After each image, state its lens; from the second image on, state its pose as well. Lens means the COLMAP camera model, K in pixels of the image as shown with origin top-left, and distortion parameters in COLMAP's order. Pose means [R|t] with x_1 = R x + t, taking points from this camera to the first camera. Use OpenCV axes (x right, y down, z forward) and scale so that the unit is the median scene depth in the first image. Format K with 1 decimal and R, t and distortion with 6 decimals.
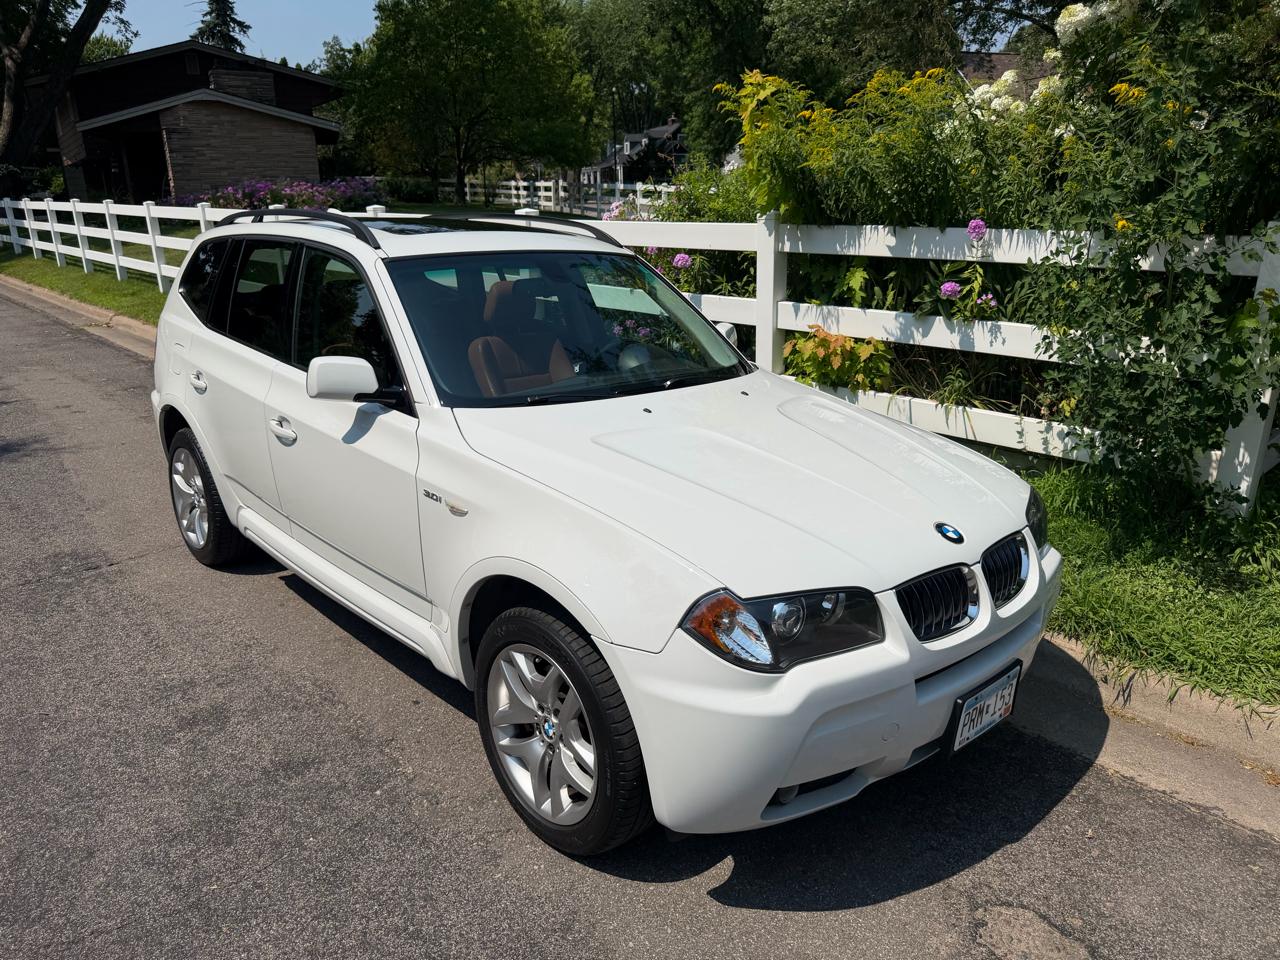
lens RADIAL K [[951.3, 0, 637.7], [0, 951.3, 471.5], [0, 0, 1]] dist [0.006747, -0.003160]
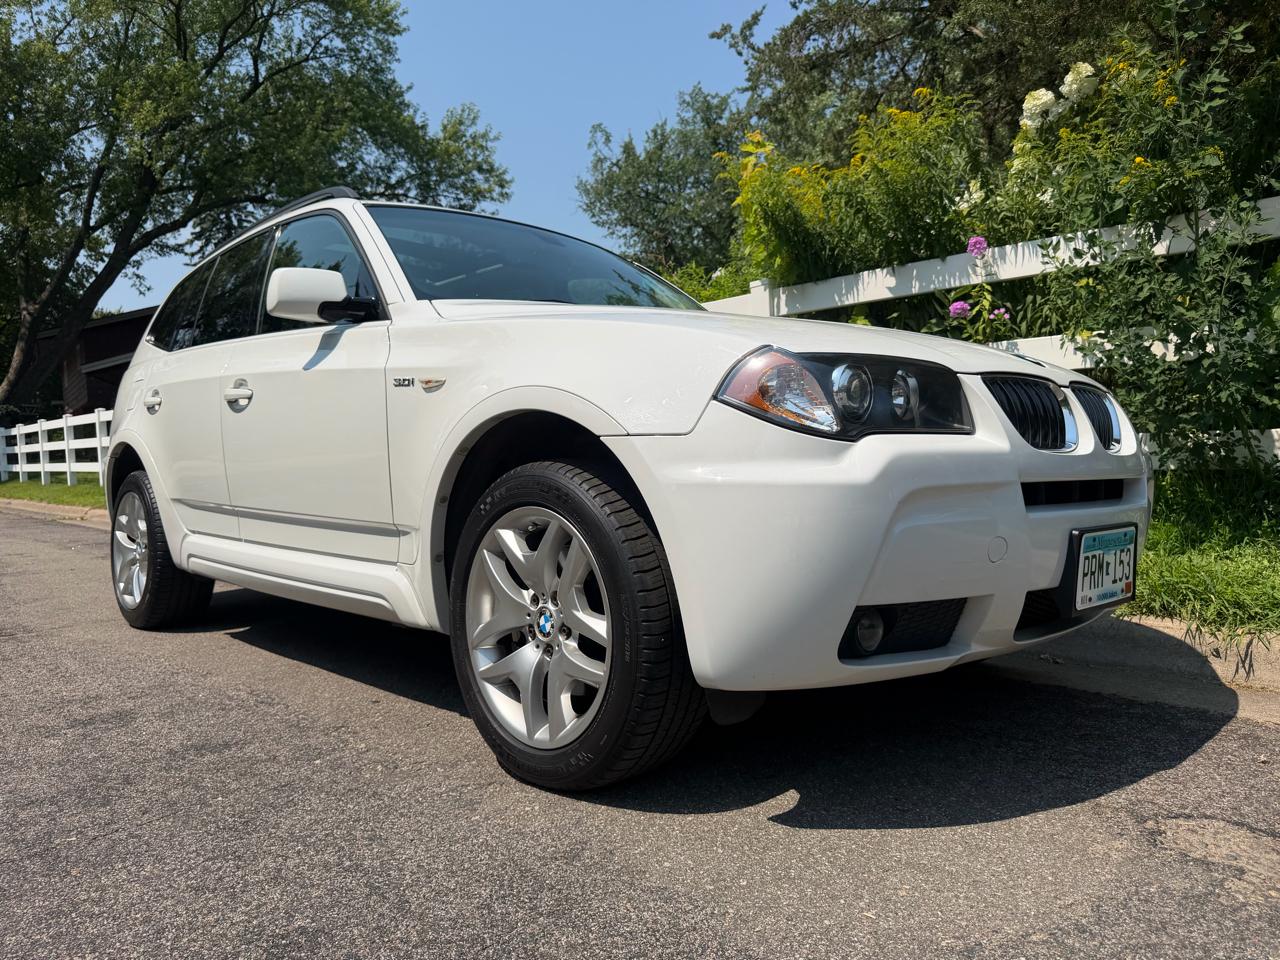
lens RADIAL K [[940.3, 0, 642.6], [0, 940.3, 474.4], [0, 0, 1]] dist [0.005458, -0.006513]
pose [[0.999320, -0.027700, 0.024334, -0.023633], [0.033404, 0.959572, -0.279475, 0.294013], [-0.015609, 0.280098, 0.959845, 0.189288]]
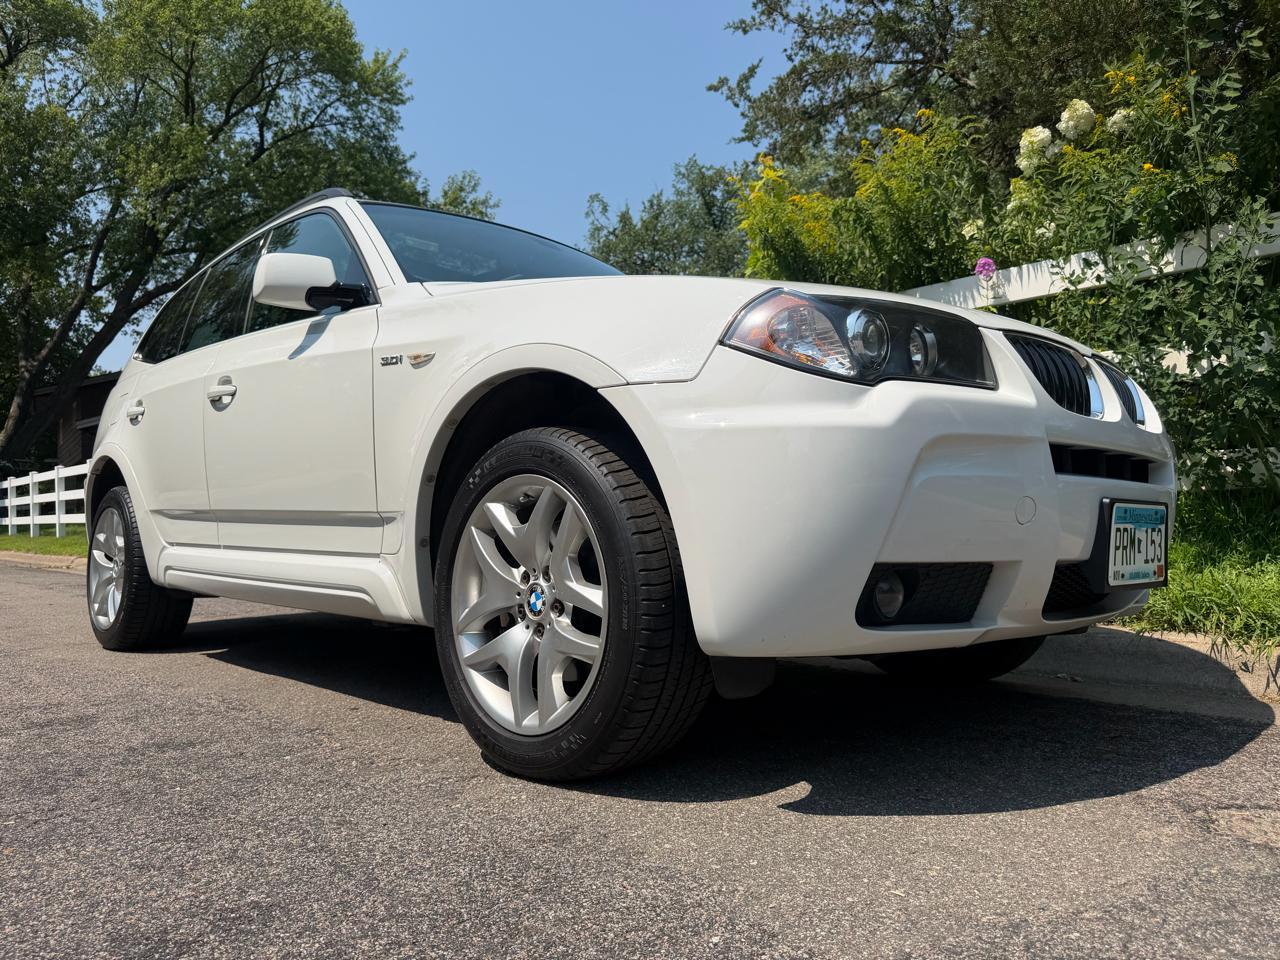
lens RADIAL K [[936.9, 0, 637.4], [0, 936.9, 484.3], [0, 0, 1]] dist [0.003737, -0.003138]
pose [[0.999464, -0.018118, 0.027259, -0.027539], [0.026346, 0.939497, -0.341542, 0.341994], [-0.019422, 0.342077, 0.939471, 0.246296]]
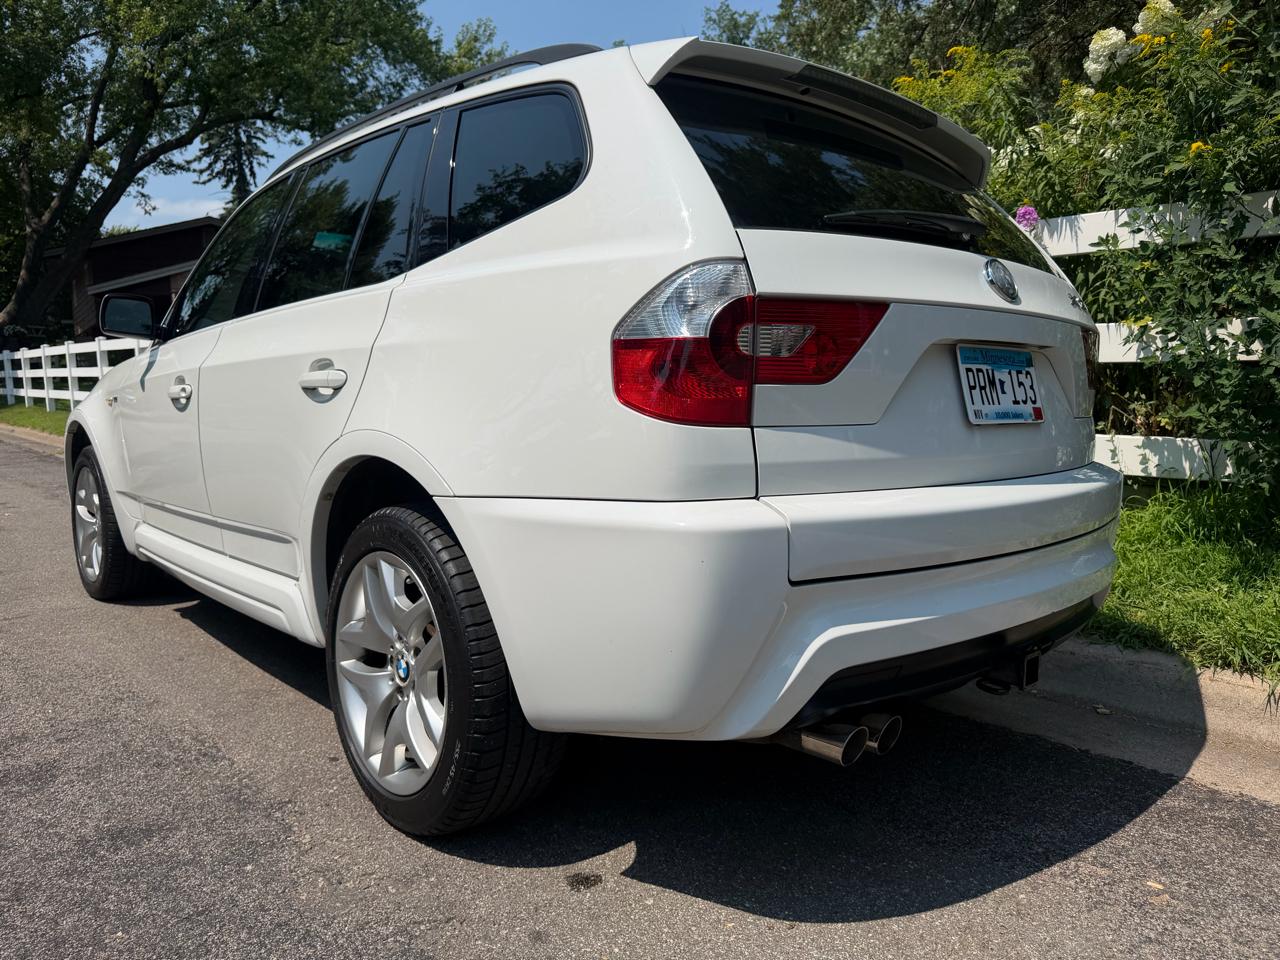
lens RADIAL K [[926.5, 0, 643.2], [0, 926.5, 480.9], [0, 0, 1]] dist [0.006633, -0.008902]
pose [[0.999949, -0.001483, 0.010037, -0.013683], [0.003404, 0.980962, -0.194170, 0.179569], [-0.009558, 0.194194, 0.980917, 0.298697]]
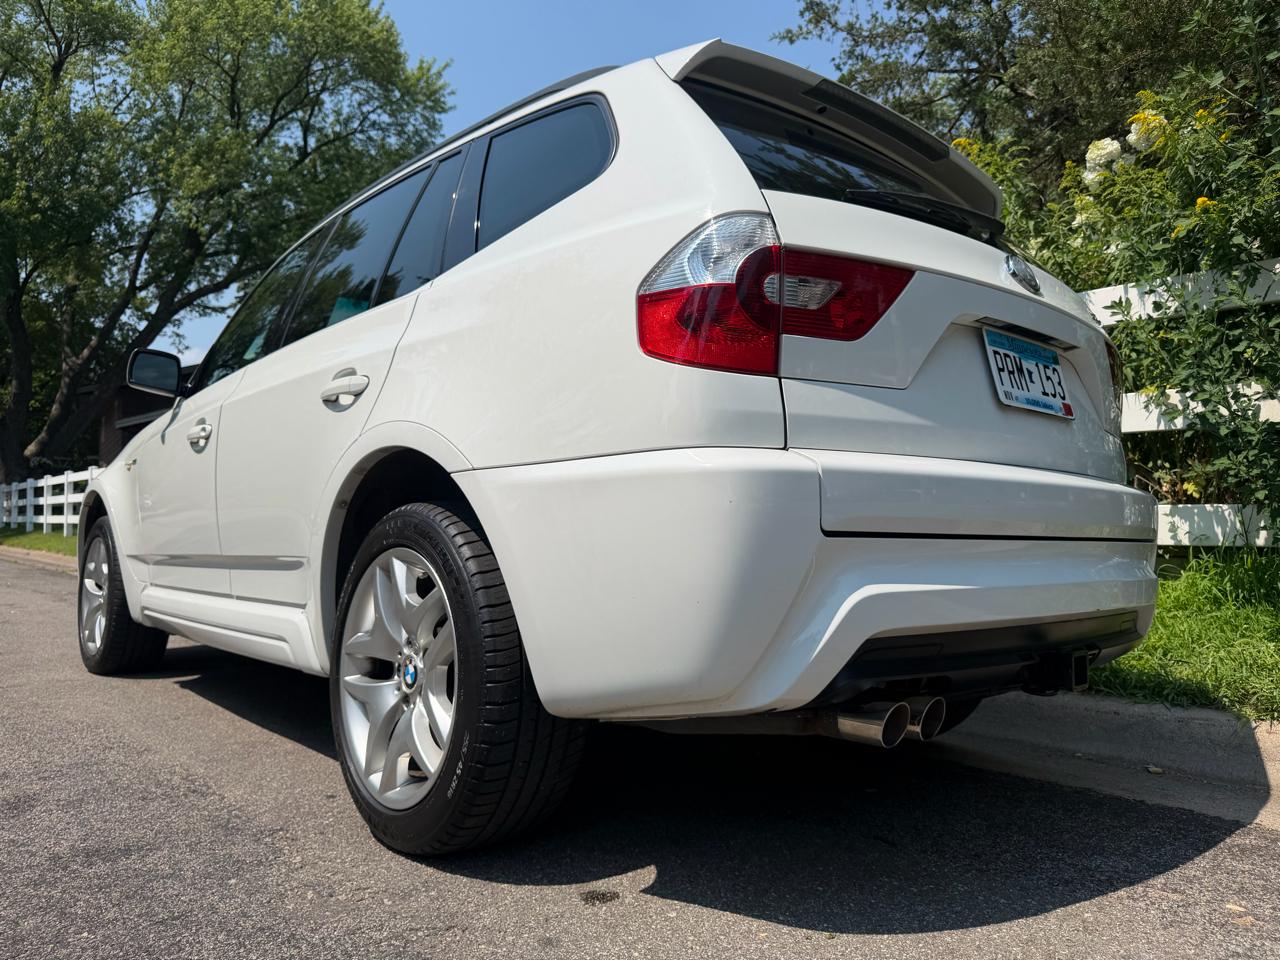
lens RADIAL K [[926.5, 0, 643.2], [0, 926.5, 480.9], [0, 0, 1]] dist [0.006633, -0.008902]
pose [[0.999978, 0.005775, -0.003322, -0.019458], [-0.006573, 0.936622, -0.350281, 0.267026], [0.001089, 0.350295, 0.936639, 0.338214]]
